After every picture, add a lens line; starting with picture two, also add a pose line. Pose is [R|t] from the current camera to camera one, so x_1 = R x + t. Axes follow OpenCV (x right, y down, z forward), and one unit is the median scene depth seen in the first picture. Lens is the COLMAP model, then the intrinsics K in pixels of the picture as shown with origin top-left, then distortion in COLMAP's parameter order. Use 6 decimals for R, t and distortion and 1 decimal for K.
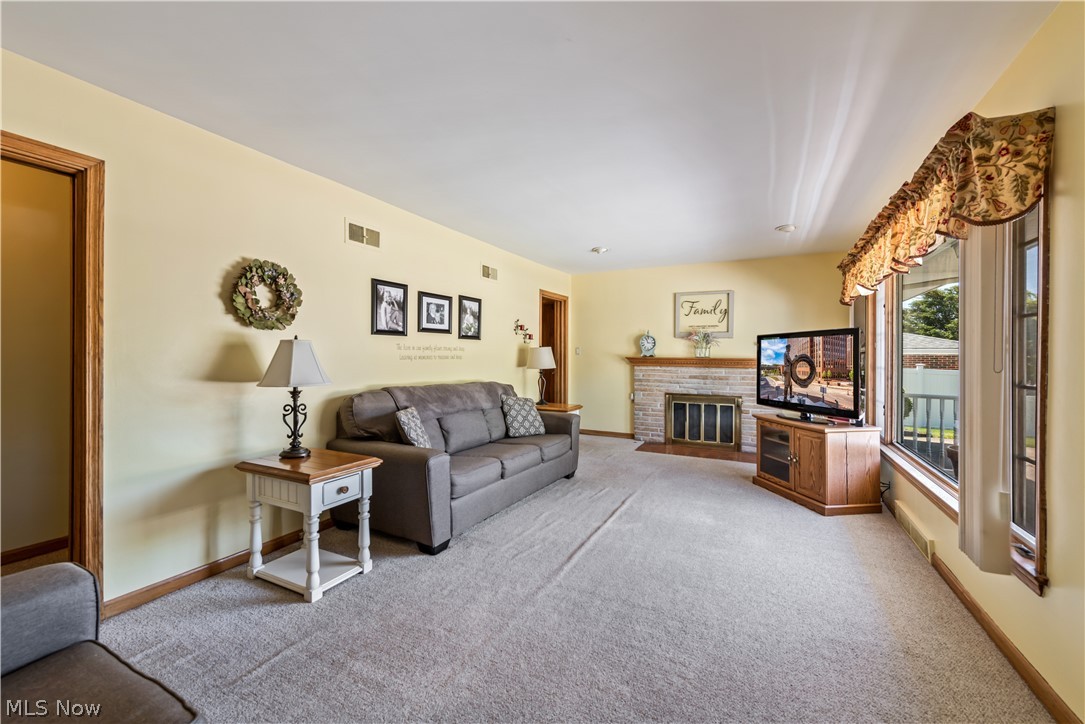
lens RADIAL K [[435.0, 0, 544.8], [0, 435.0, 352.1], [0, 0, 1]] dist [0.015500, -0.004365]
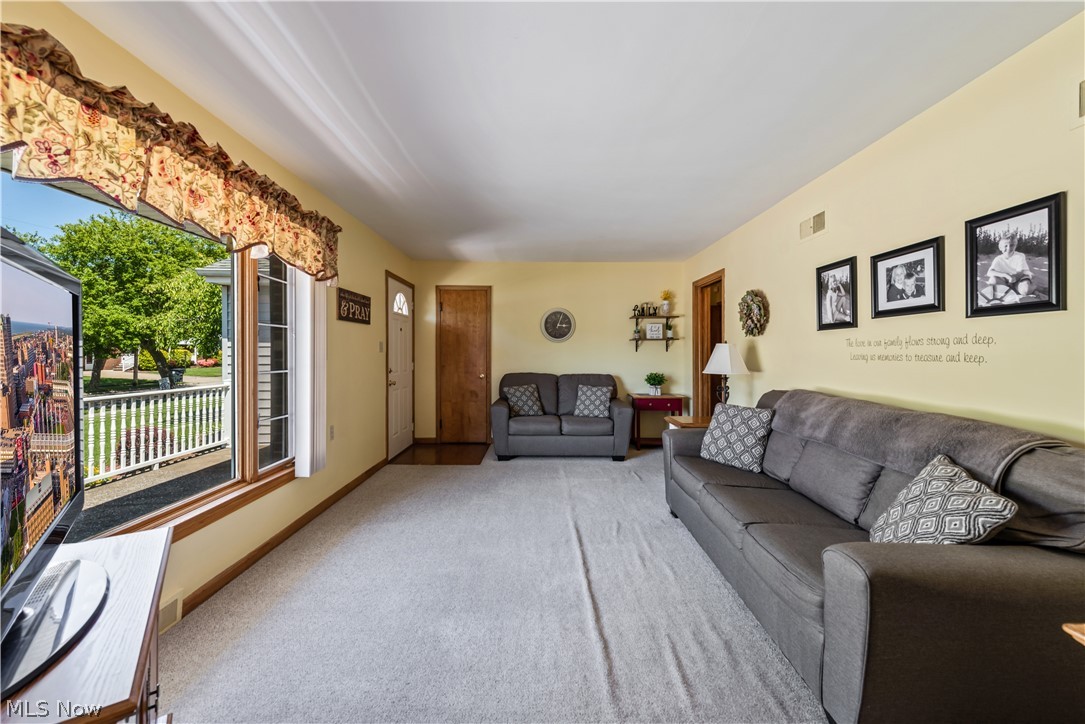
lens RADIAL K [[435.0, 0, 544.8], [0, 435.0, 352.1], [0, 0, 1]] dist [0.015500, -0.004365]
pose [[-0.883664, -0.005589, -0.468088, 0.477791], [-0.001006, 0.999949, -0.010041, 0.011980], [0.468120, -0.008402, -0.883625, 1.406488]]
